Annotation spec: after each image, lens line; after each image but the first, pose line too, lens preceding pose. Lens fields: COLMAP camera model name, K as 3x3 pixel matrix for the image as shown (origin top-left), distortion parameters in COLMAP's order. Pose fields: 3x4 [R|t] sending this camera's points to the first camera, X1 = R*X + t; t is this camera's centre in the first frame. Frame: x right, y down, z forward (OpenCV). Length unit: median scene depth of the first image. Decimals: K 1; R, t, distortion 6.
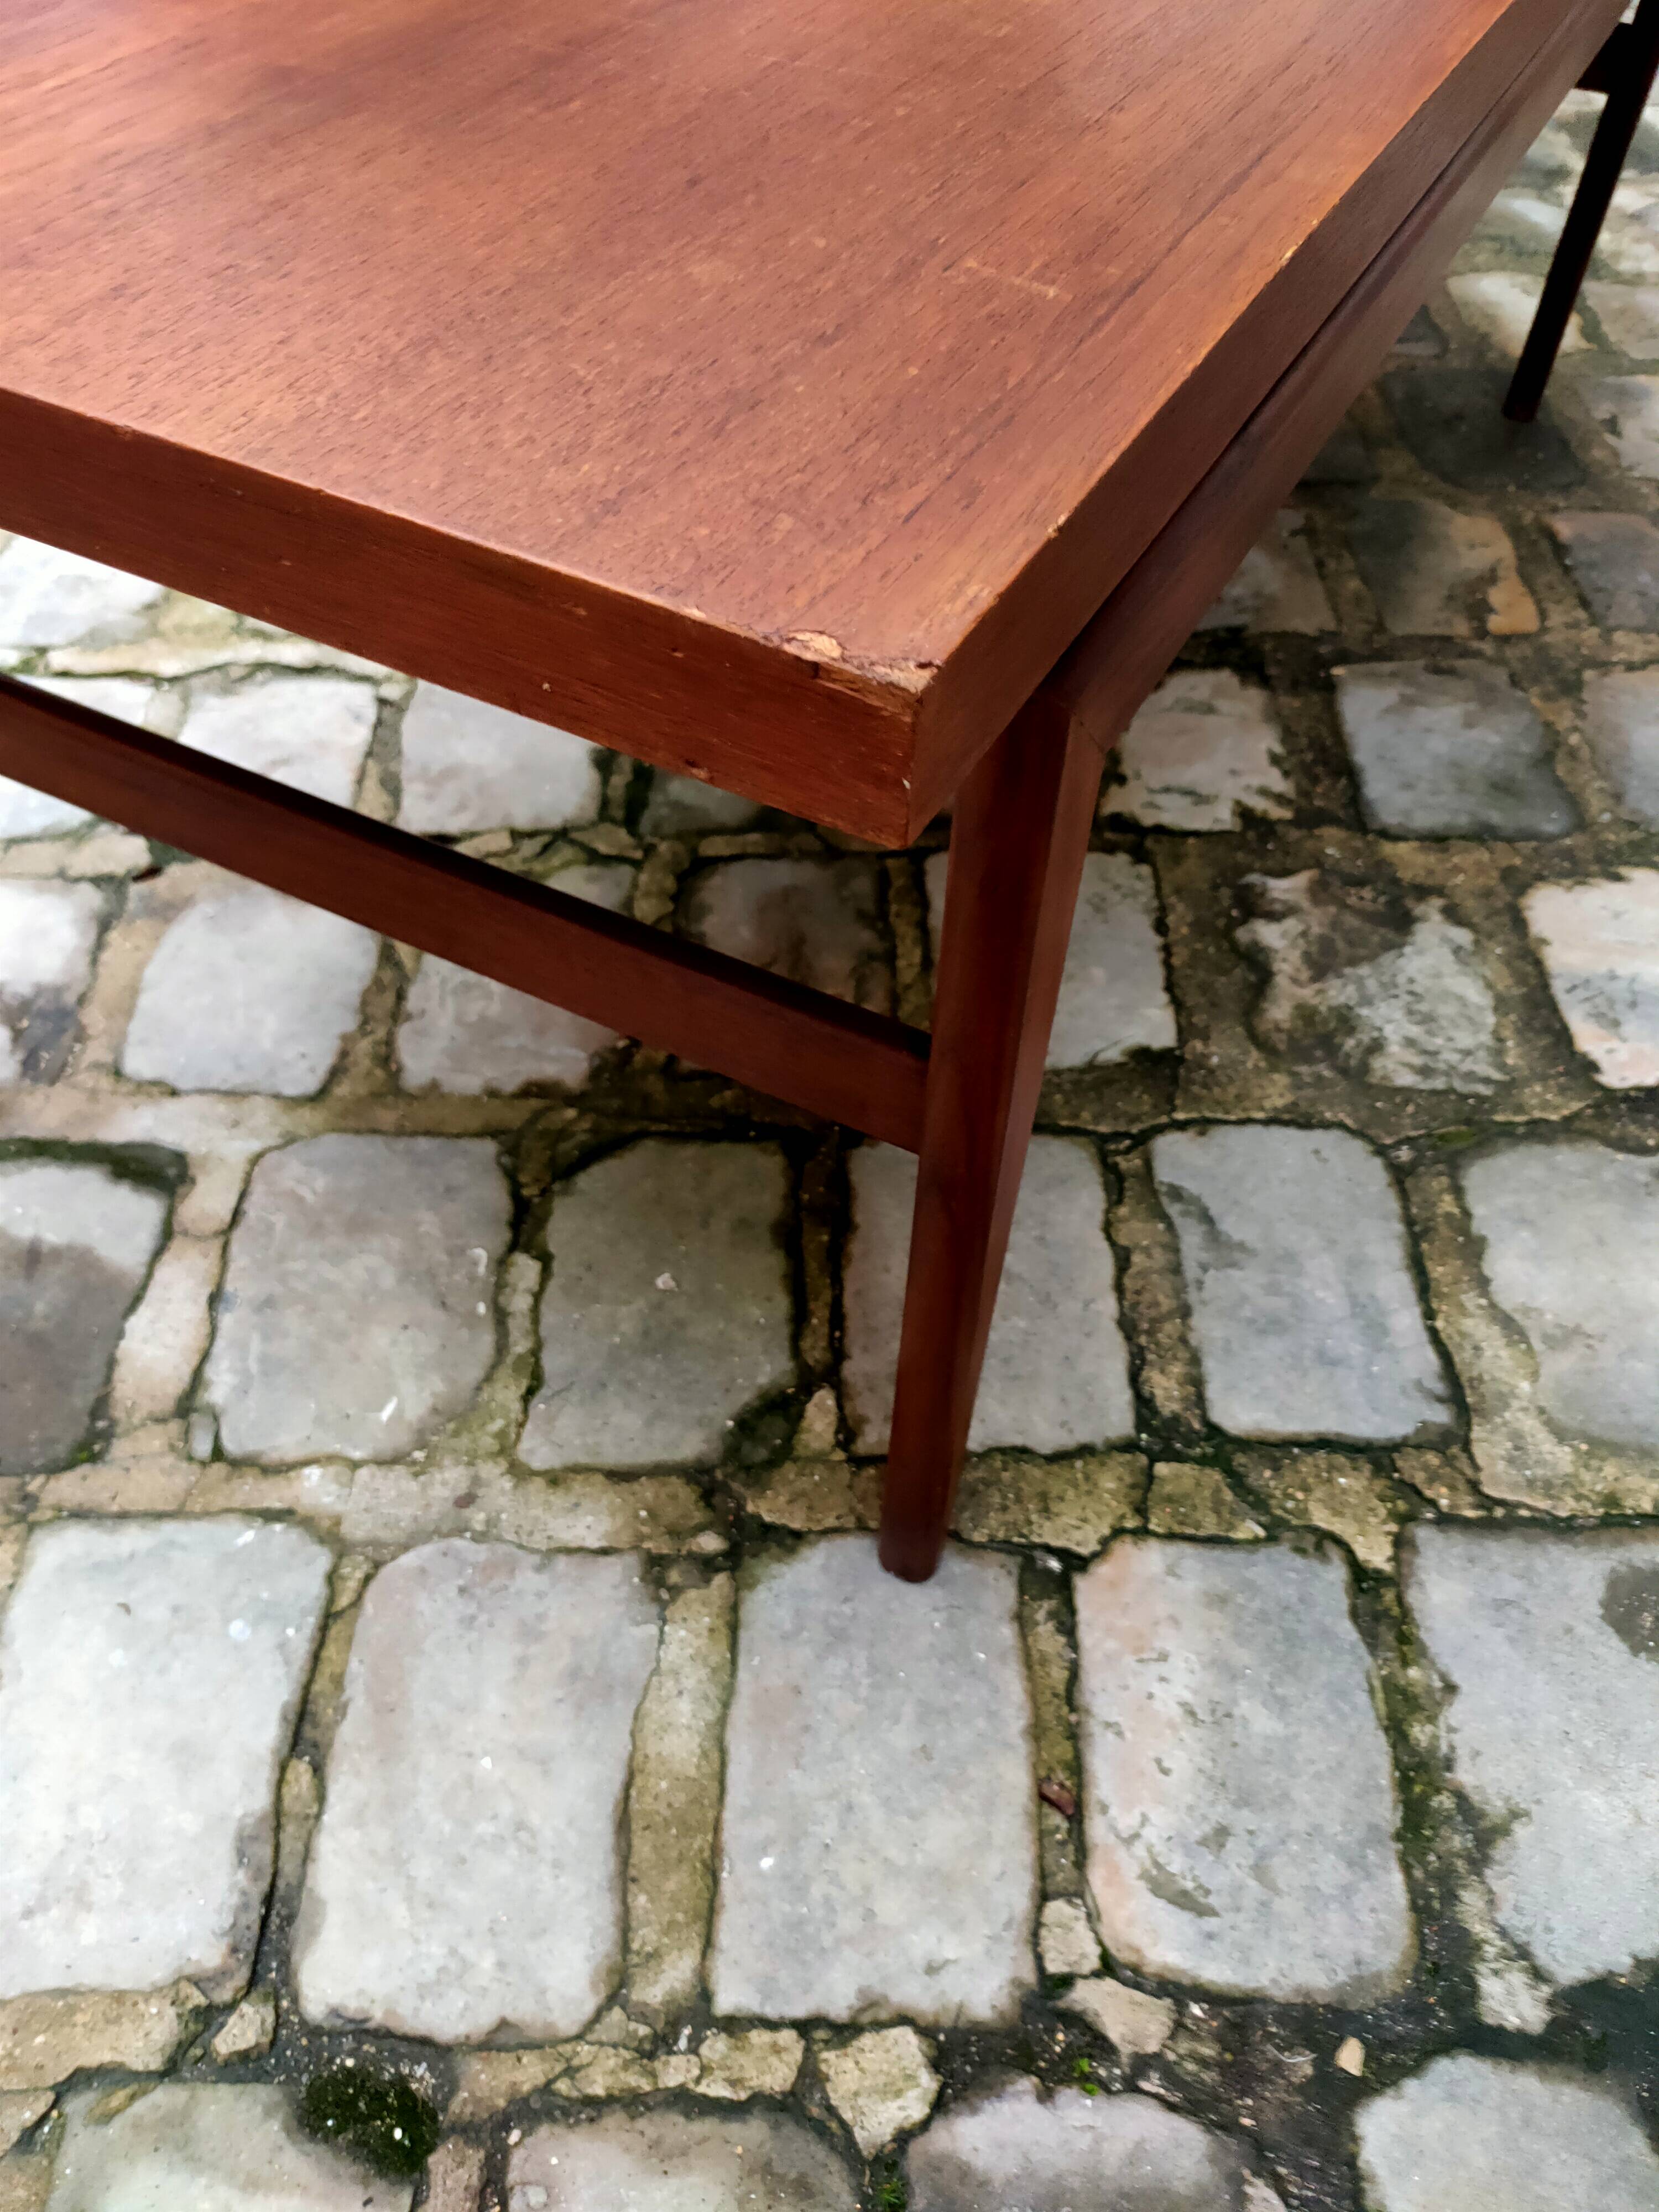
lens RADIAL K [[1740.7, 0, 830.9], [0, 1740.7, 994.9], [0, 0, 1]] dist [0.066703, -0.089604]
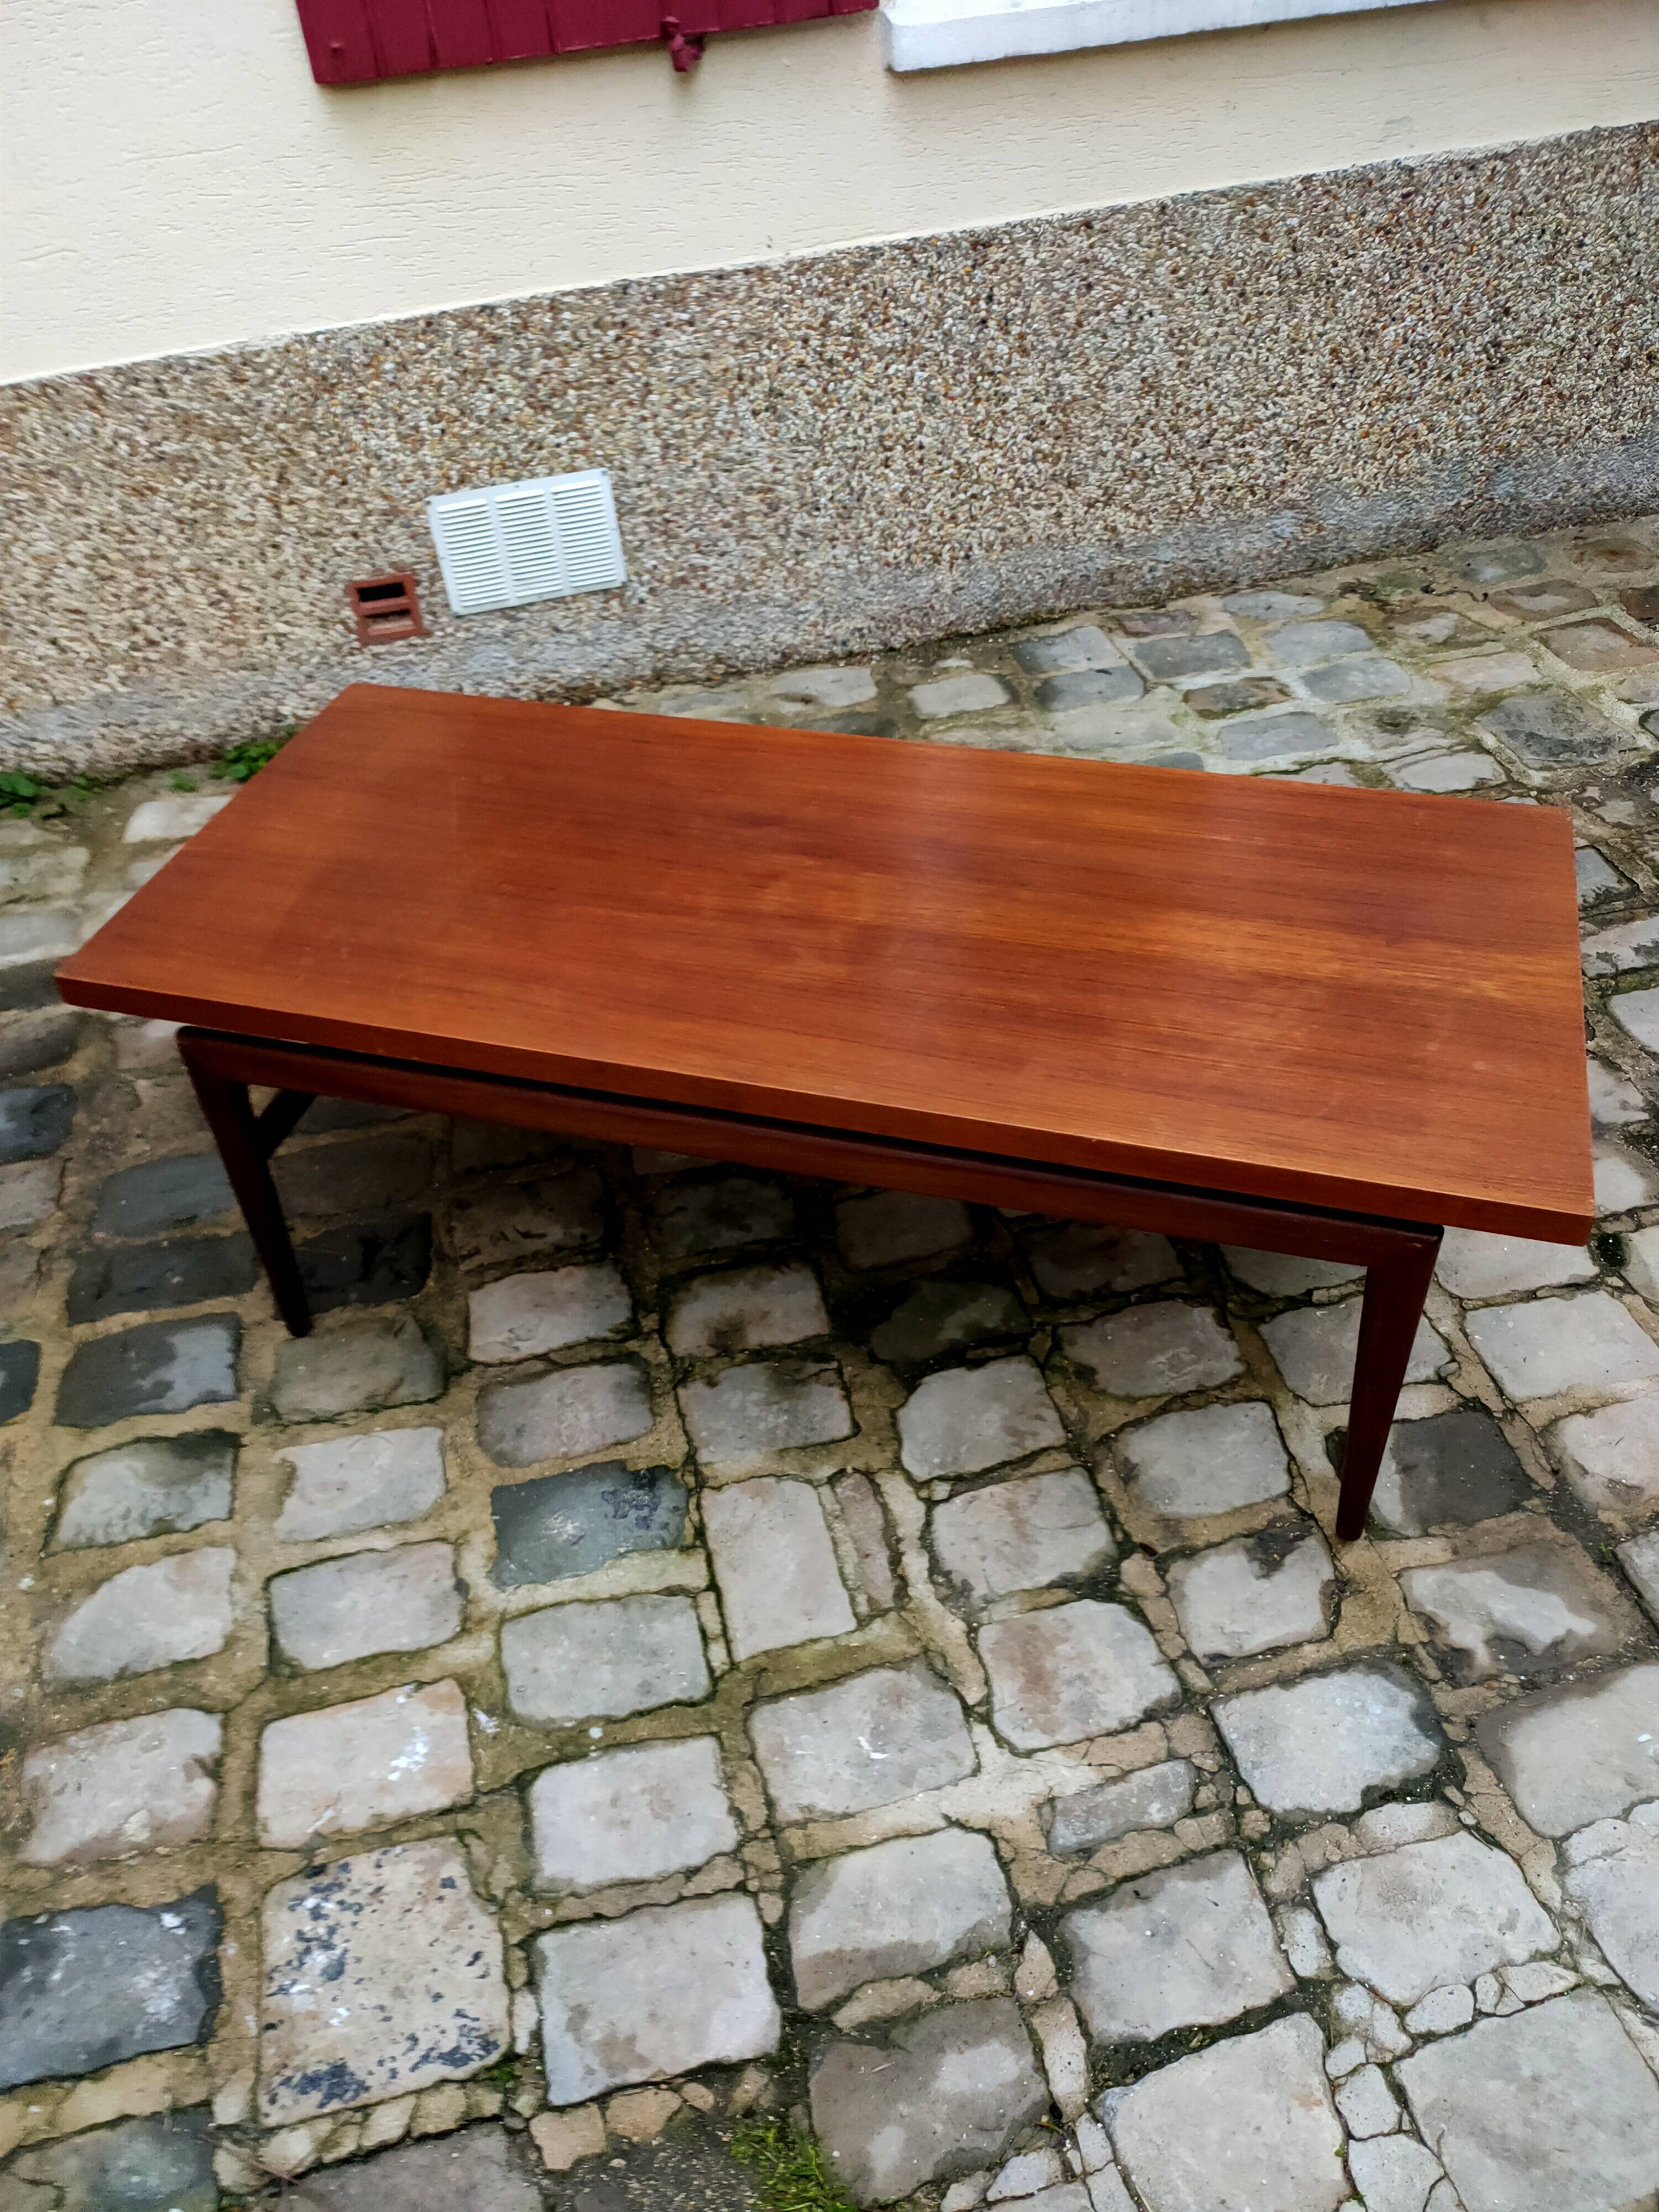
lens RADIAL K [[1748.7, 0, 839.6], [0, 1748.7, 1143.9], [0, 0, 1]] dist [0.079639, -0.122077]
pose [[-0.215421, -0.668949, 0.711408, -1.543044], [0.726520, 0.376996, 0.574493, -1.700204], [-0.652505, 0.640610, 0.404792, 0.332299]]
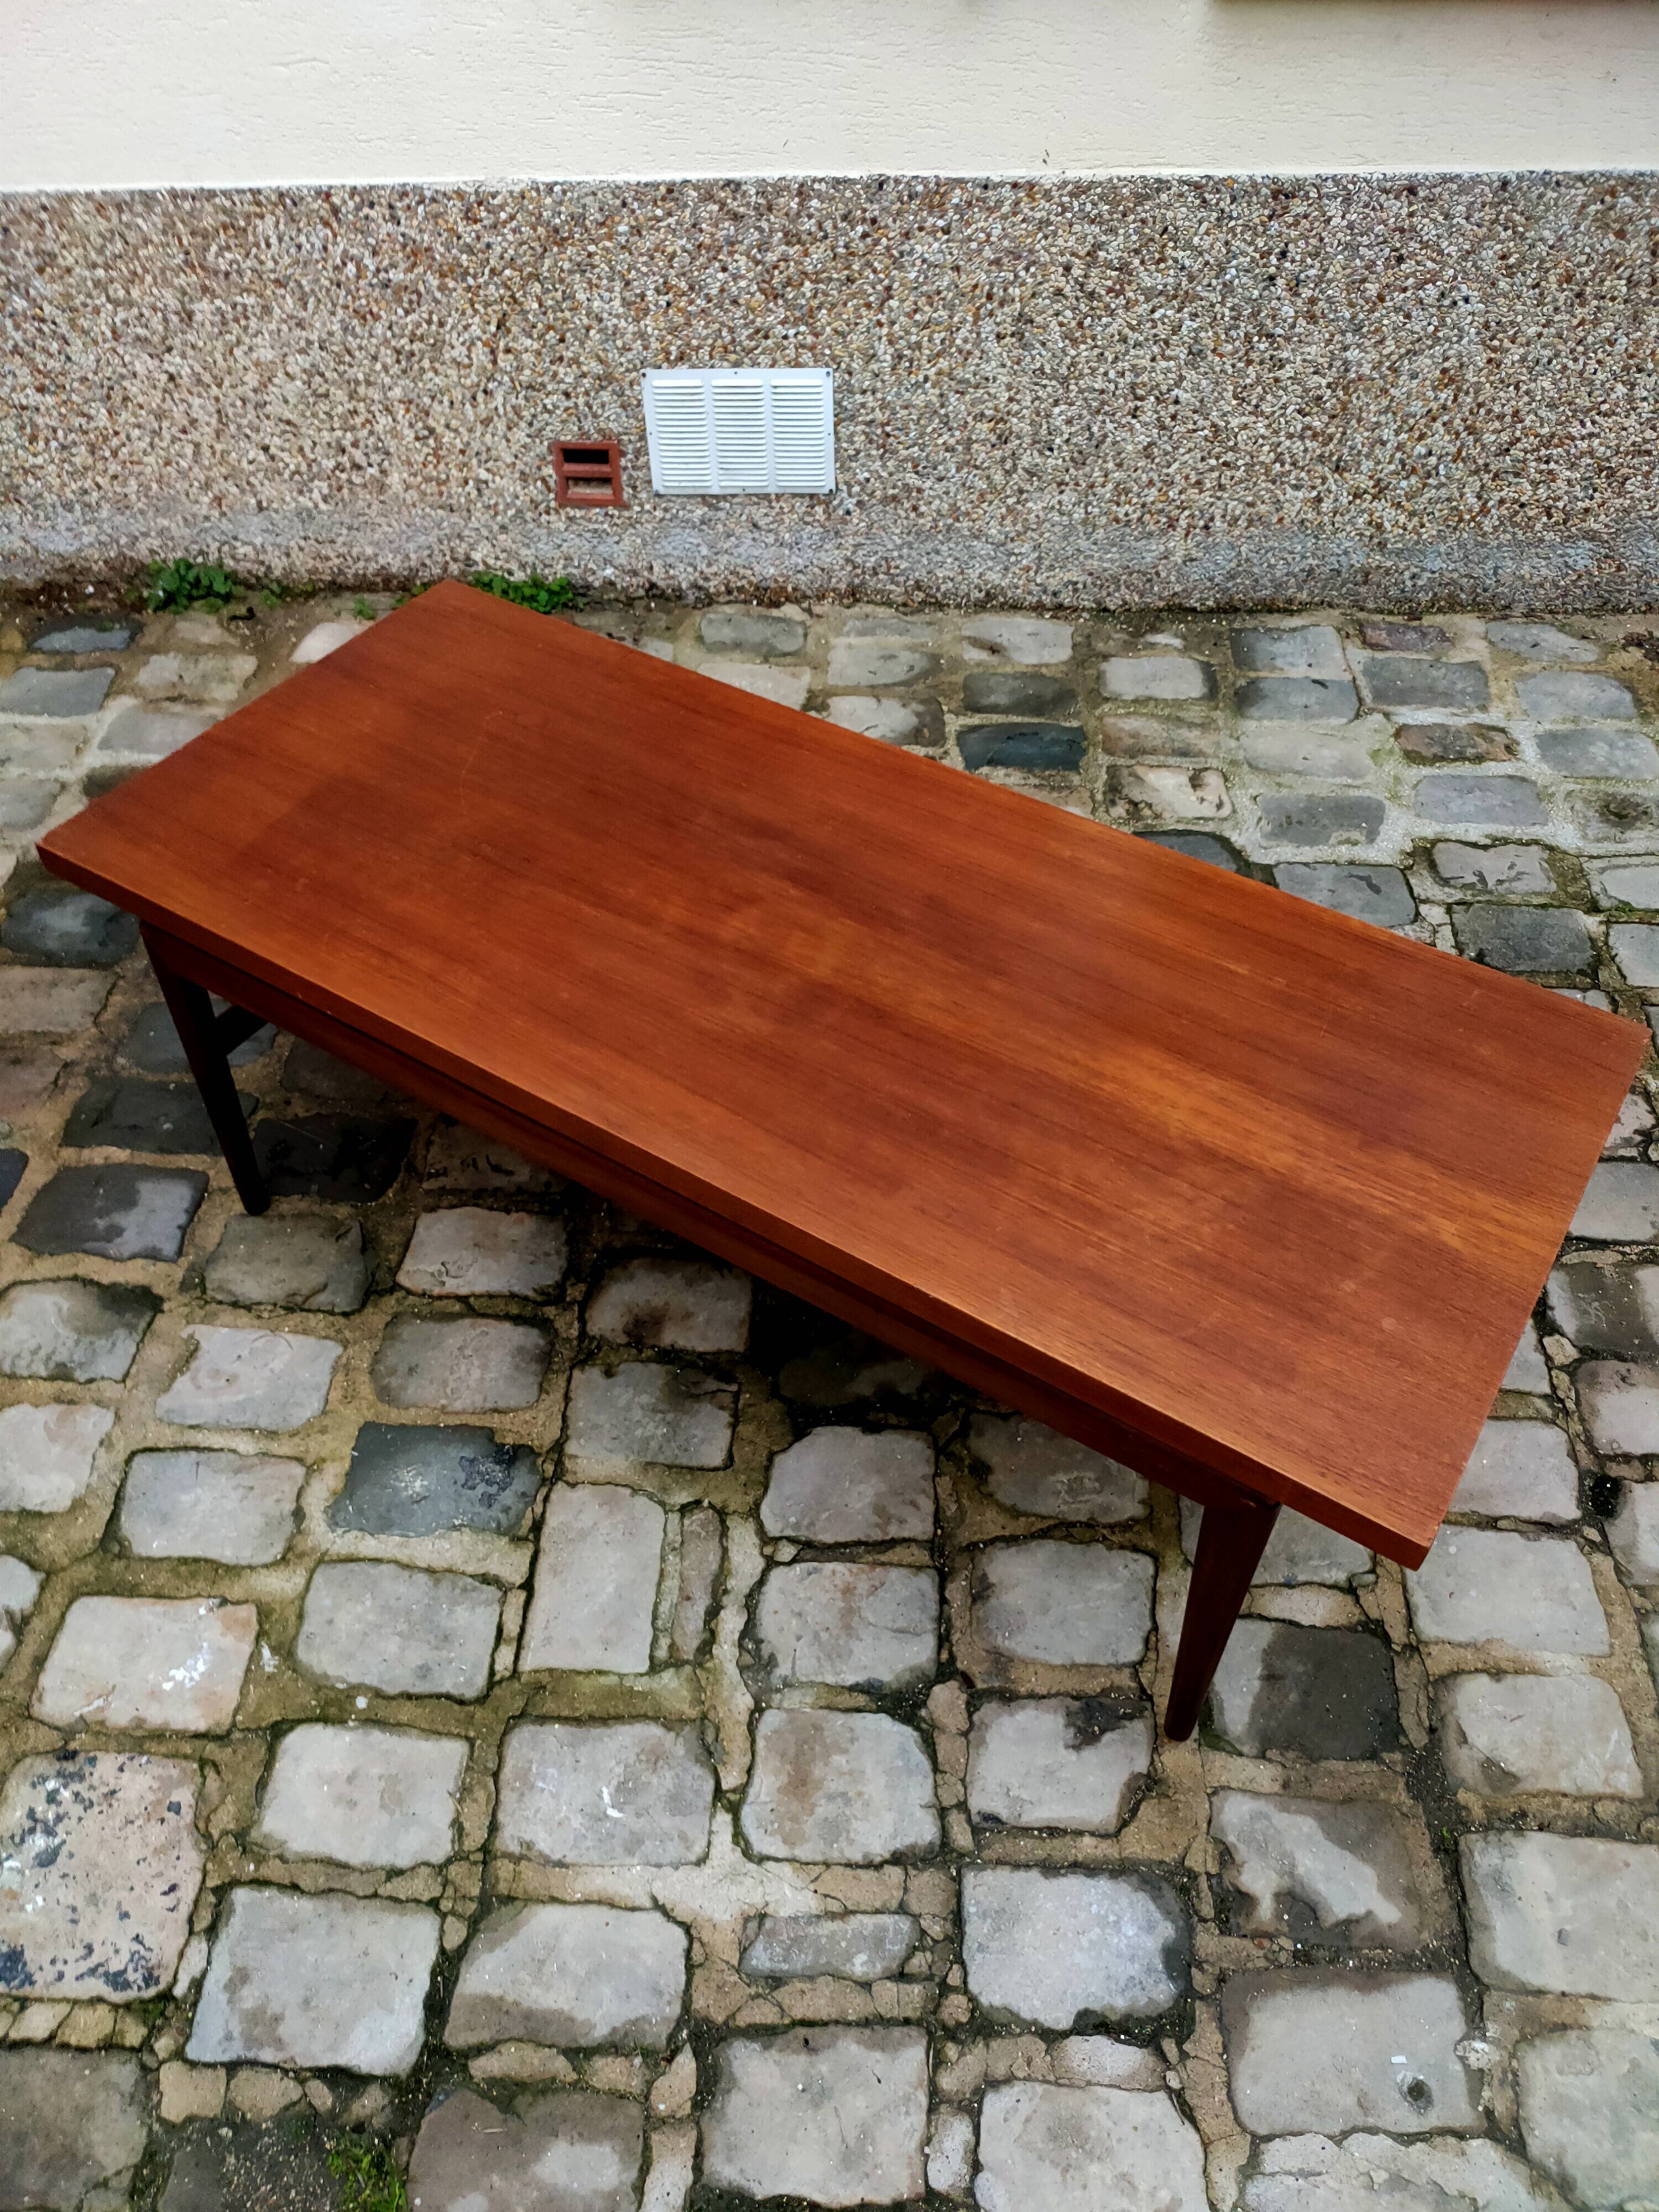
lens RADIAL K [[1743.1, 0, 801.8], [0, 1743.1, 1126.9], [0, 0, 1]] dist [0.104256, -0.167660]
pose [[0.080666, -0.744186, 0.663084, -1.328658], [0.712356, 0.508351, 0.483868, -1.466901], [-0.697167, 0.433320, 0.571133, -0.019010]]
